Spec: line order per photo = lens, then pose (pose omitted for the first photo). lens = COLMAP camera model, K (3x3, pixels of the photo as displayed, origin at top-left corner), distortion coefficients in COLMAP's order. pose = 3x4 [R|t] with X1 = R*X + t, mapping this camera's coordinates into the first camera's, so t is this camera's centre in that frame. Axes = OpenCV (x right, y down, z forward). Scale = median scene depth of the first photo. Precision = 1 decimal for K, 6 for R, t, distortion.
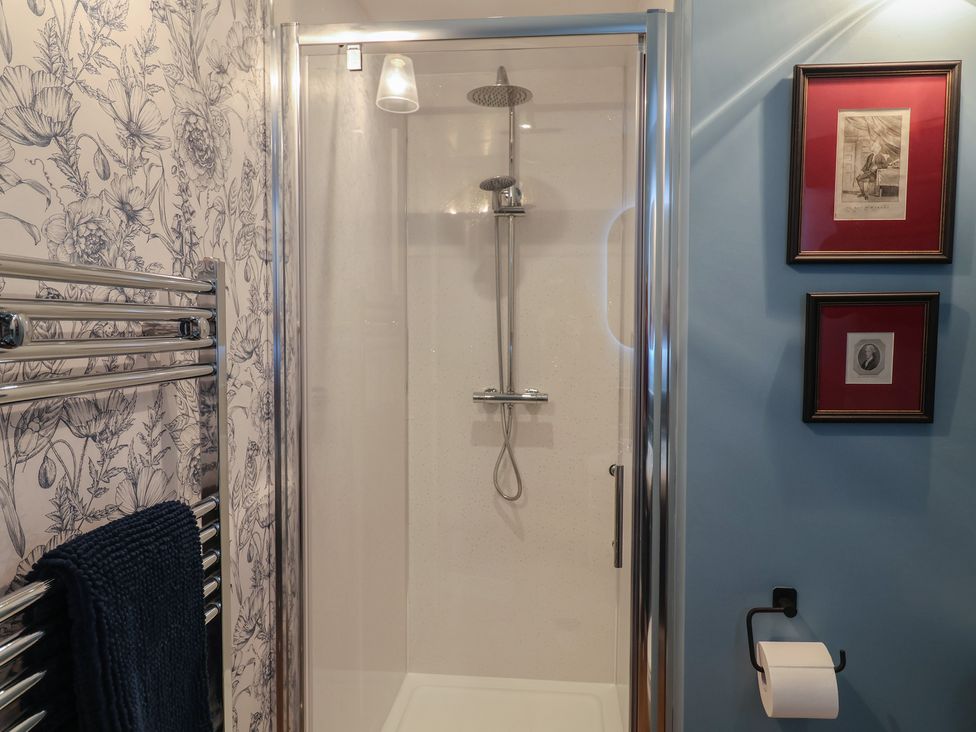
lens RADIAL K [[700.0, 0, 493.3], [0, 700.0, 358.0], [0, 0, 1]] dist [0.006869, -0.011407]
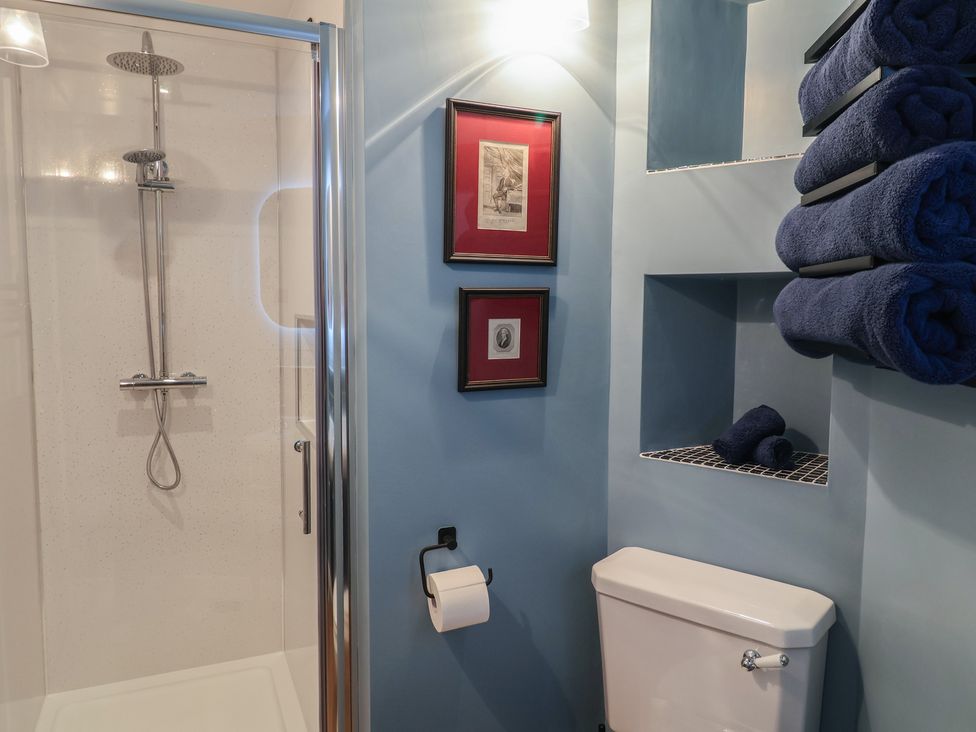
lens RADIAL K [[700.0, 0, 493.3], [0, 700.0, 358.0], [0, 0, 1]] dist [0.006869, -0.011407]
pose [[0.869737, -0.036982, 0.492128, -0.106944], [0.018274, 0.998918, 0.042769, -0.019153], [-0.493177, -0.028205, 0.869472, -0.098581]]
